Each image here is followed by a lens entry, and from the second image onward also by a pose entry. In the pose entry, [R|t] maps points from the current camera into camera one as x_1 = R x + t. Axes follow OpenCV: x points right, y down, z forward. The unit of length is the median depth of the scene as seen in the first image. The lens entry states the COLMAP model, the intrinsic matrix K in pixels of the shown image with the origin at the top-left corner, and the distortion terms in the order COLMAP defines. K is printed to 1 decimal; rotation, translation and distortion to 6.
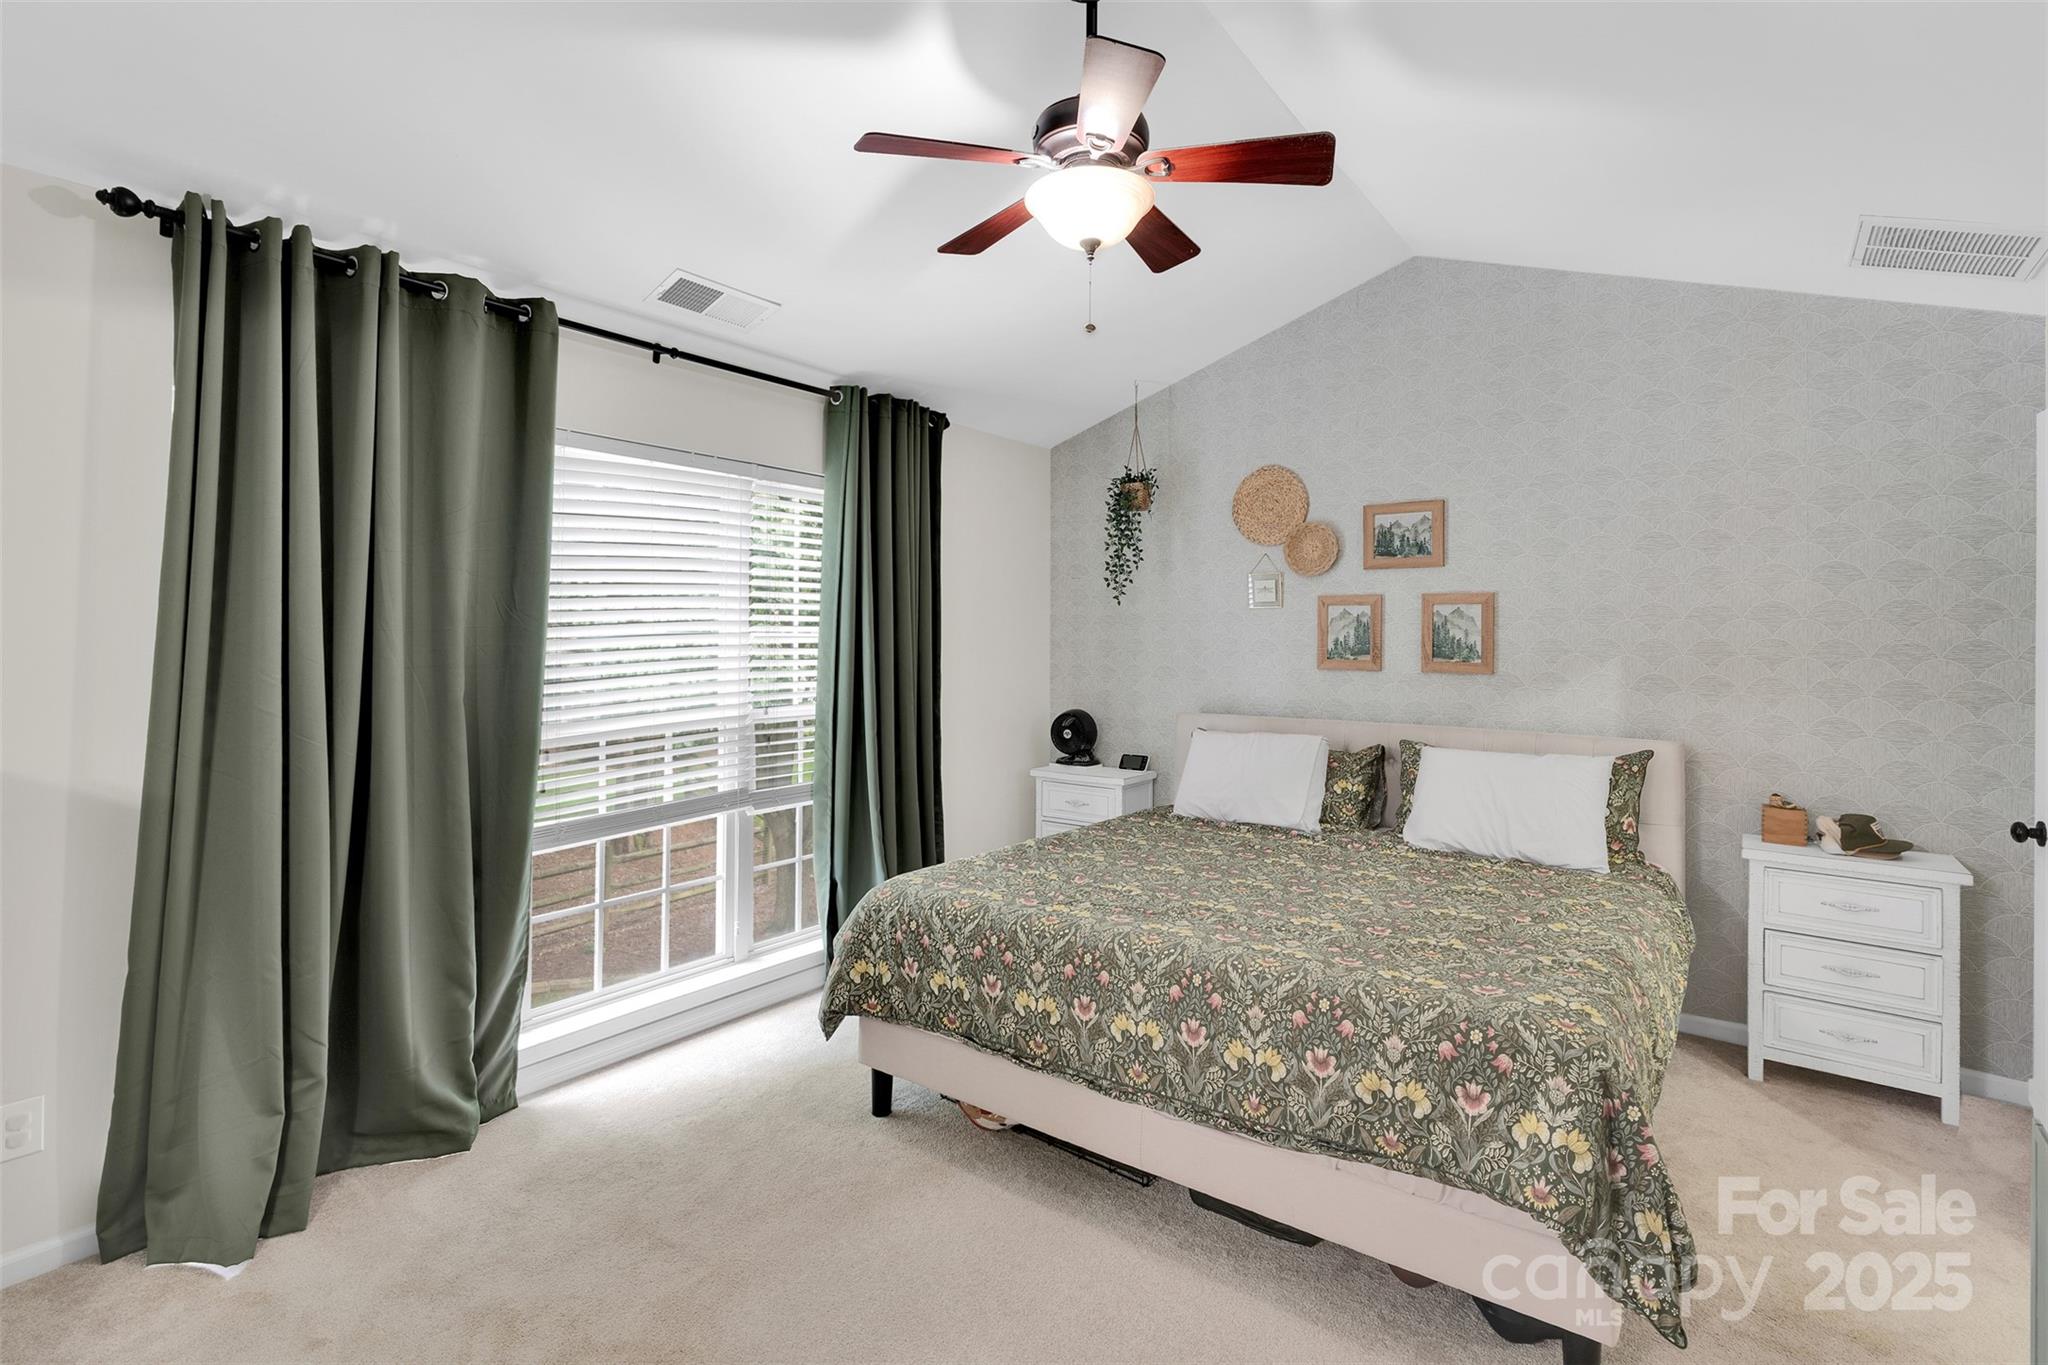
lens RADIAL K [[962.8, 0, 1028.7], [0, 962.8, 620.9], [0, 0, 1]] dist [0.001097, 0.000007]
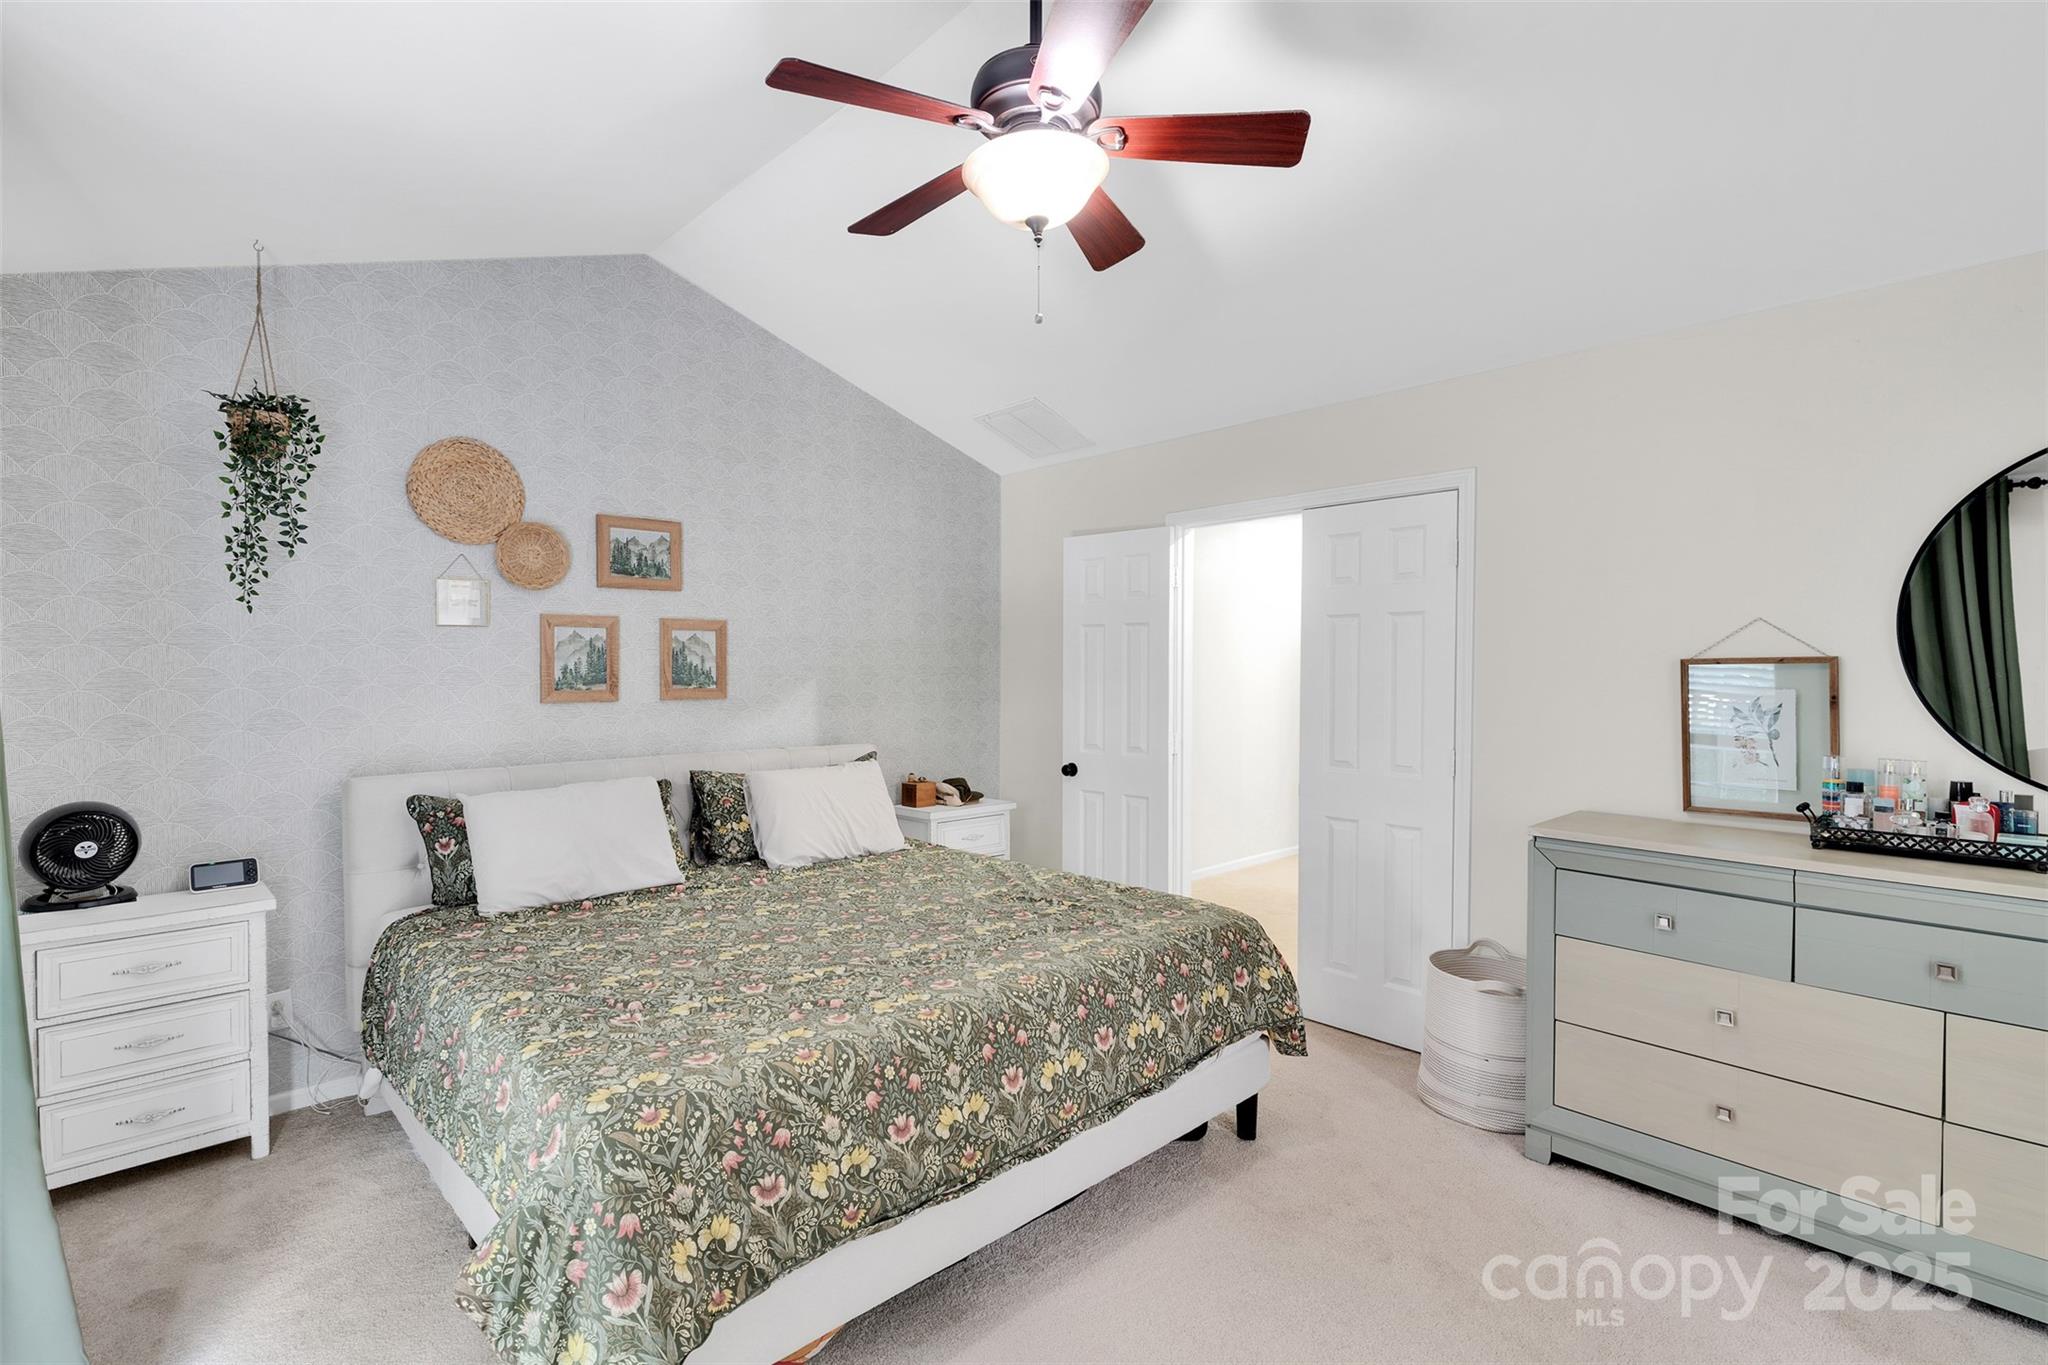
lens RADIAL K [[954.5, 0, 1025.5], [0, 954.5, 678.0], [0, 0, 1]] dist [0.004240, -0.000404]
pose [[0.180138, -0.019611, 0.983446, -0.462941], [-0.013734, 0.999654, 0.022450, 0.004937], [-0.983545, -0.017550, 0.179807, 0.480858]]
